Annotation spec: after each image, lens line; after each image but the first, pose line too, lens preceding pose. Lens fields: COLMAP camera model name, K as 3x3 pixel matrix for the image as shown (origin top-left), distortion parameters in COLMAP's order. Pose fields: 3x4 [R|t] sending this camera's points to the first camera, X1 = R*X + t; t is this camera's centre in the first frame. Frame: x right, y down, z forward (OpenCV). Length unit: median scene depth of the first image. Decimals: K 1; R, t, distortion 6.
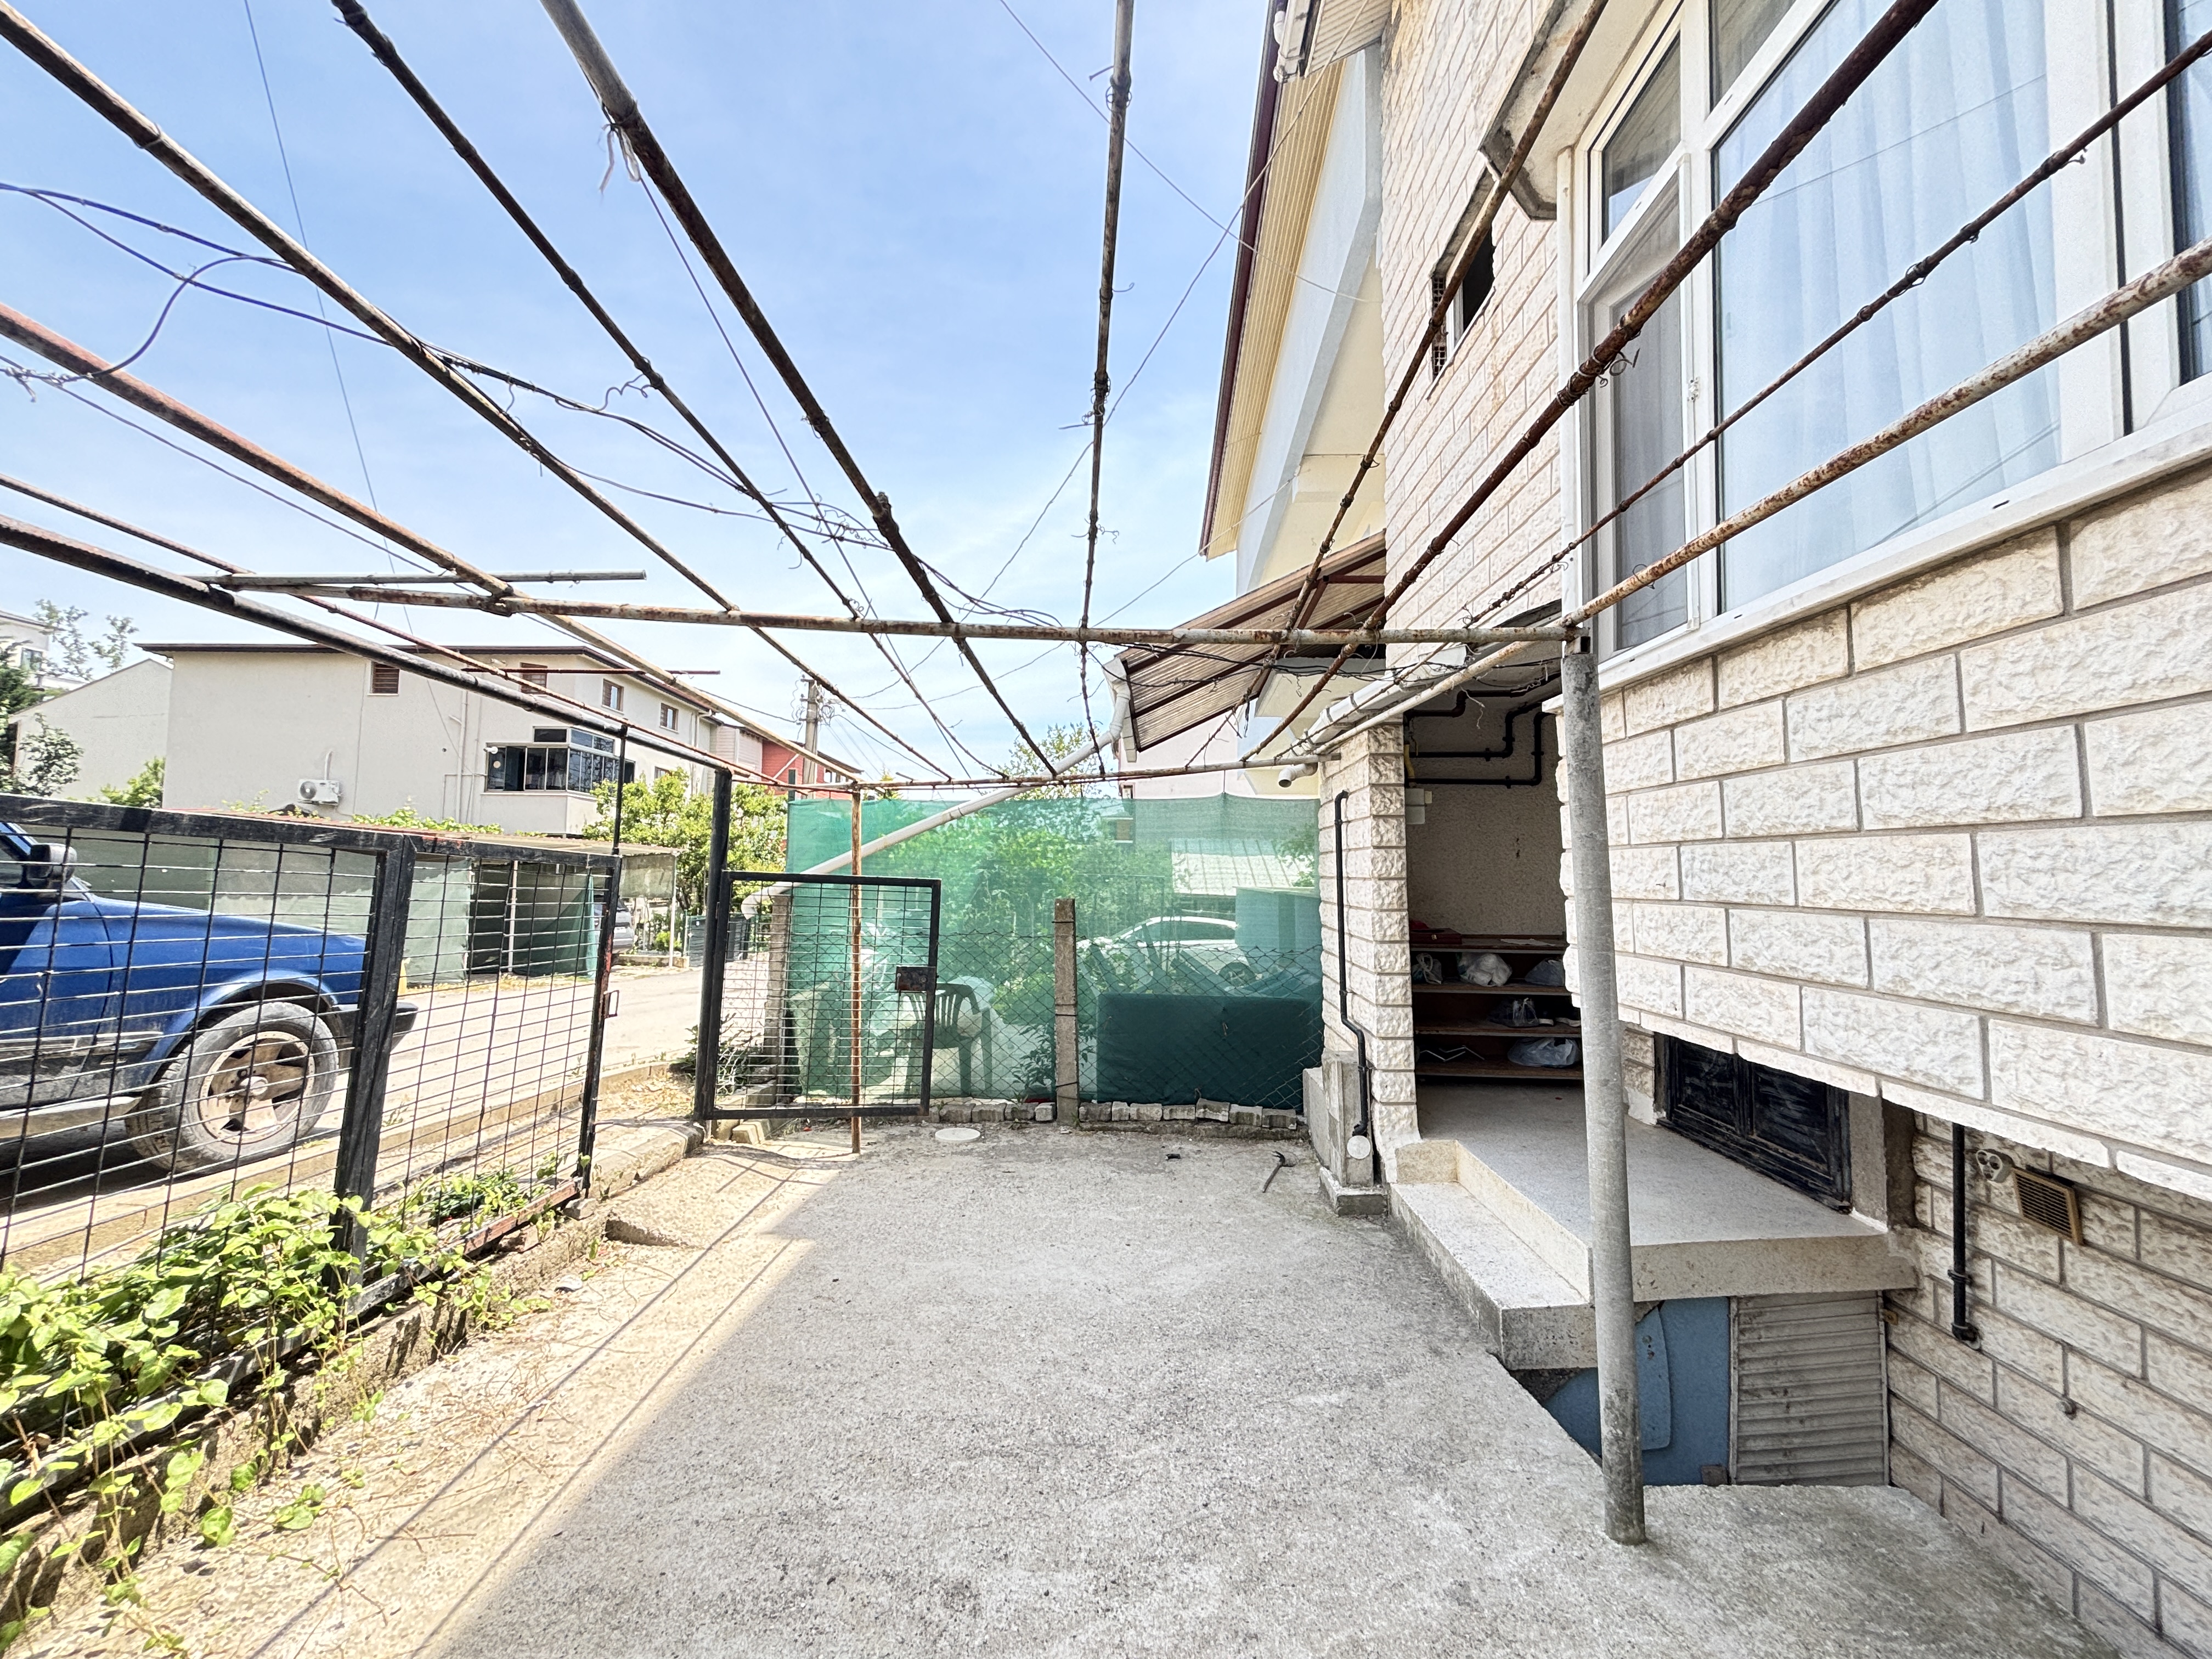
lens RADIAL K [[883.9, 0, 1107.9], [0, 883.9, 829.1], [0, 0, 1]] dist [-0.003389, -0.000534]
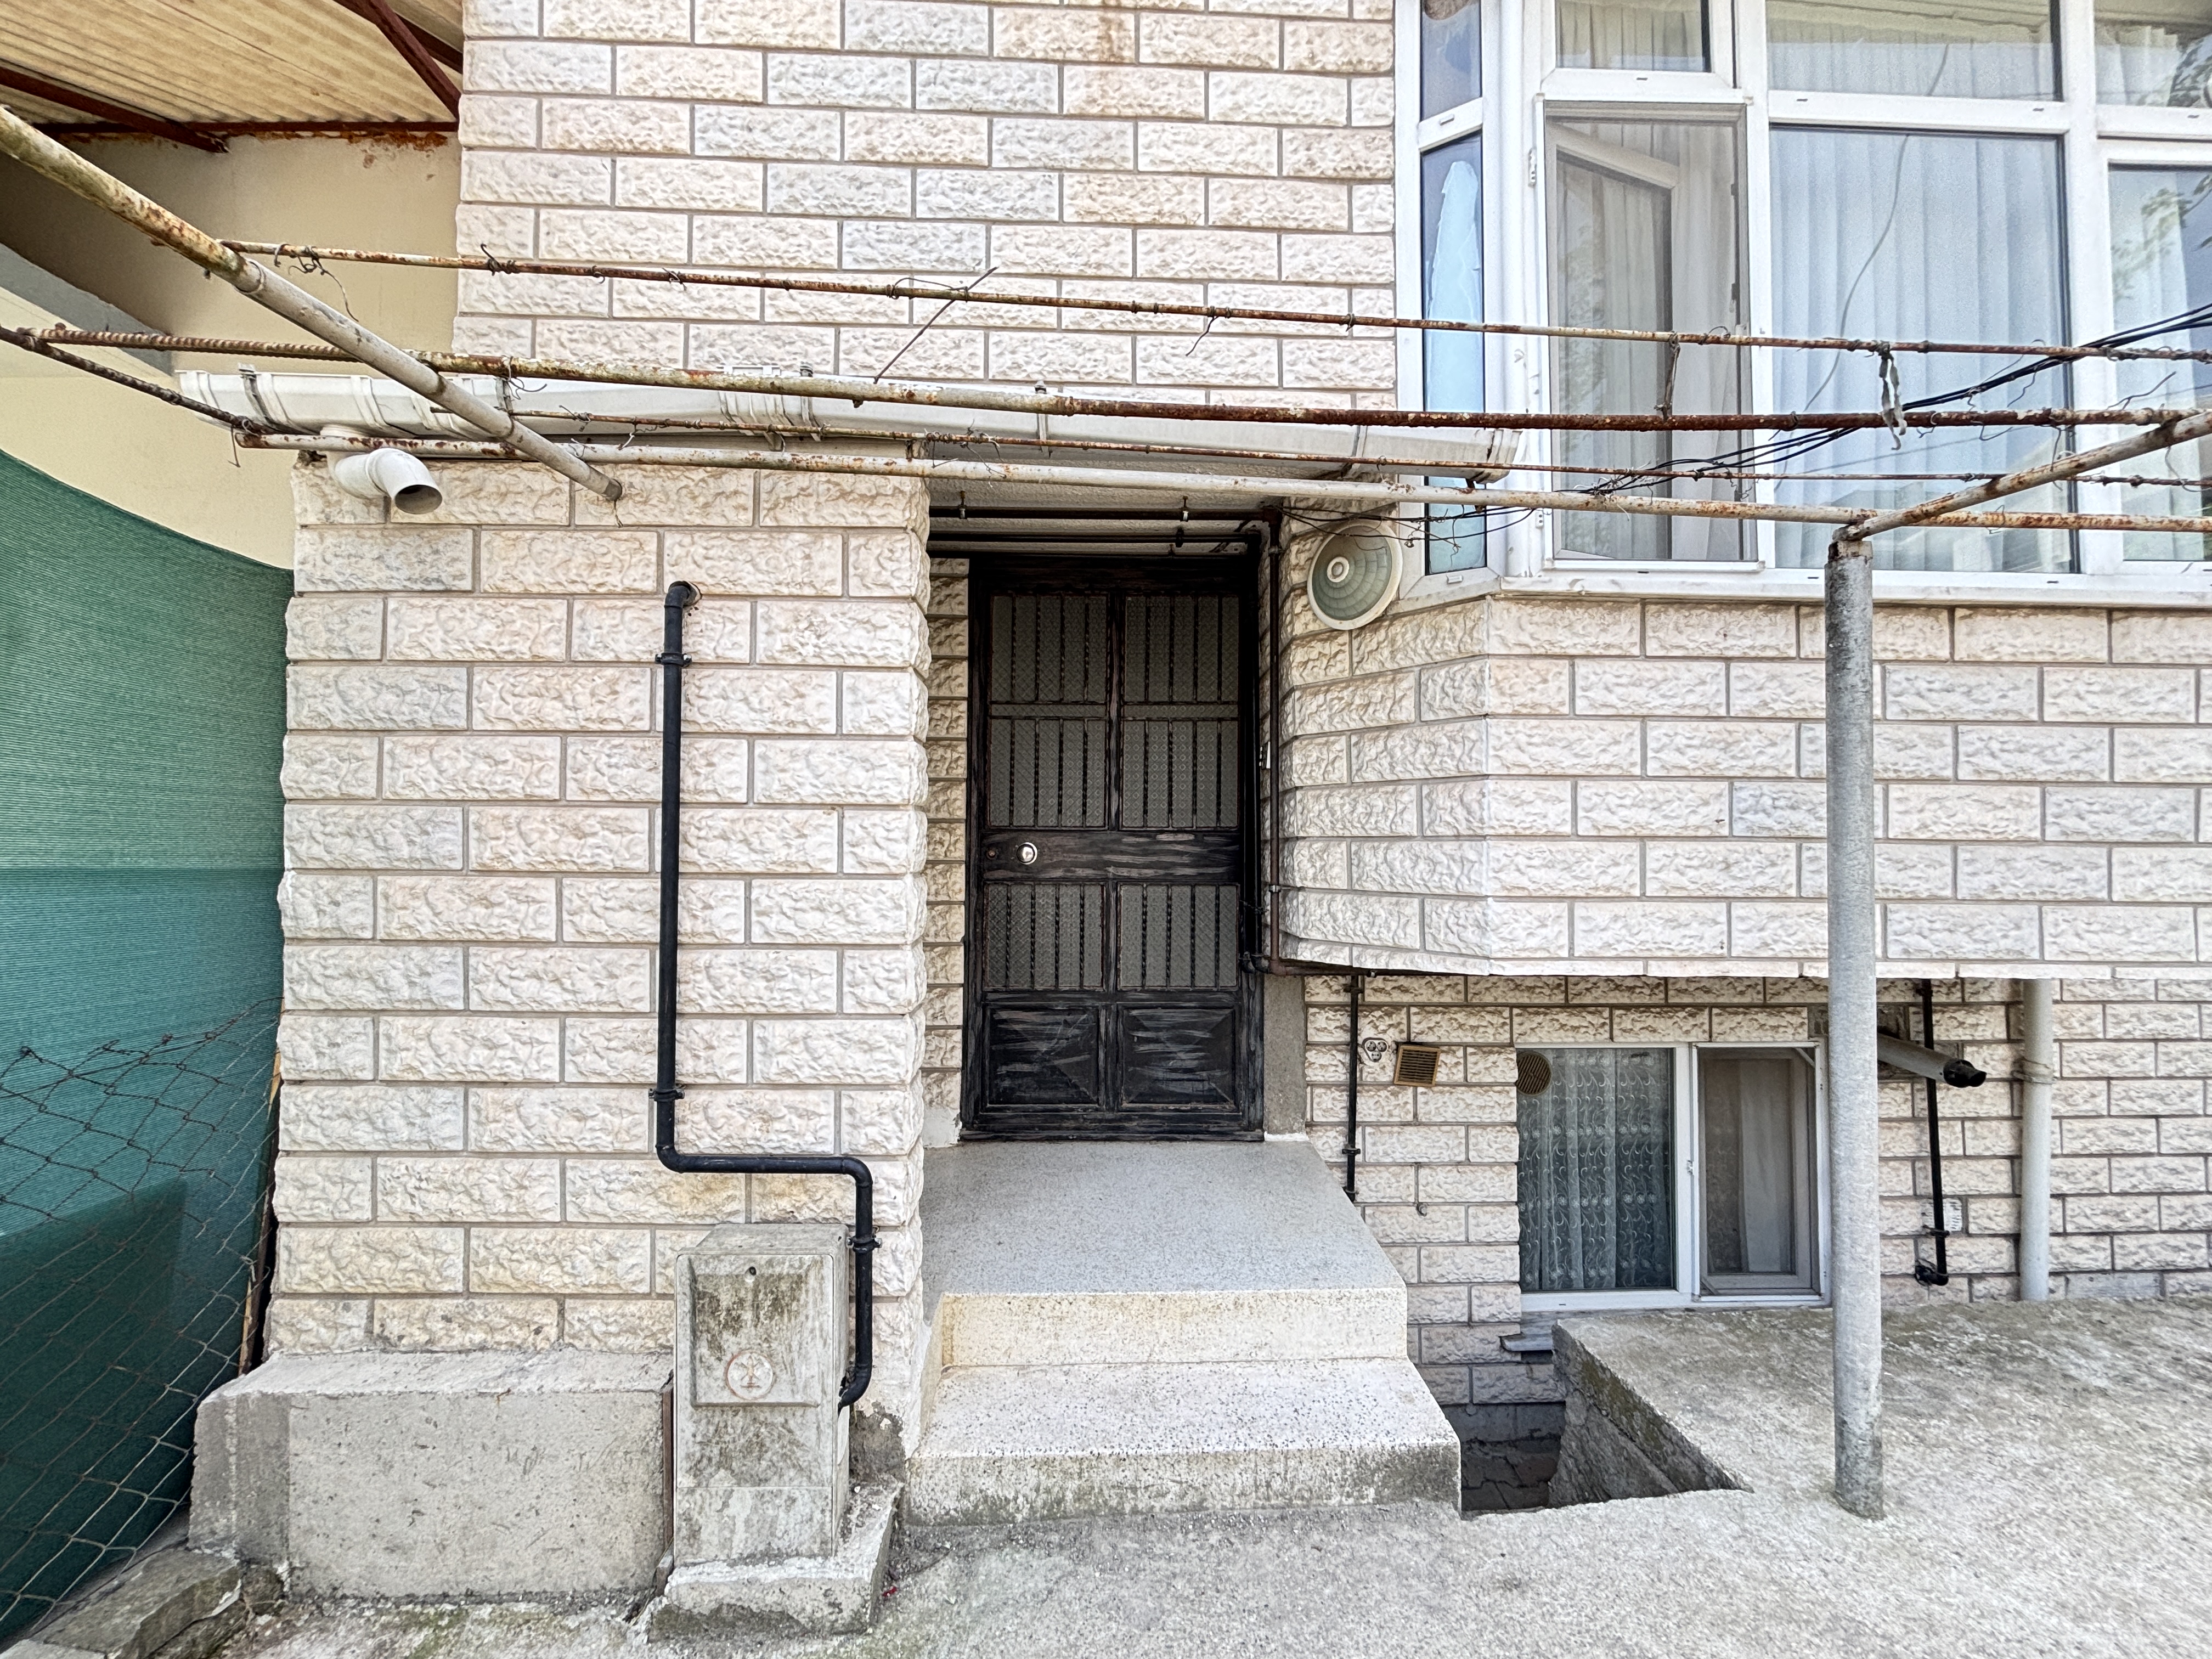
lens RADIAL K [[883.9, 0, 1104.4], [0, 883.9, 824.4], [0, 0, 1]] dist [-0.003389, -0.000534]
pose [[-0.051290, 0.020443, 0.998475, -0.272720], [-0.058802, 0.997994, -0.023454, 0.118861], [-0.996951, -0.059915, -0.049985, 1.587963]]
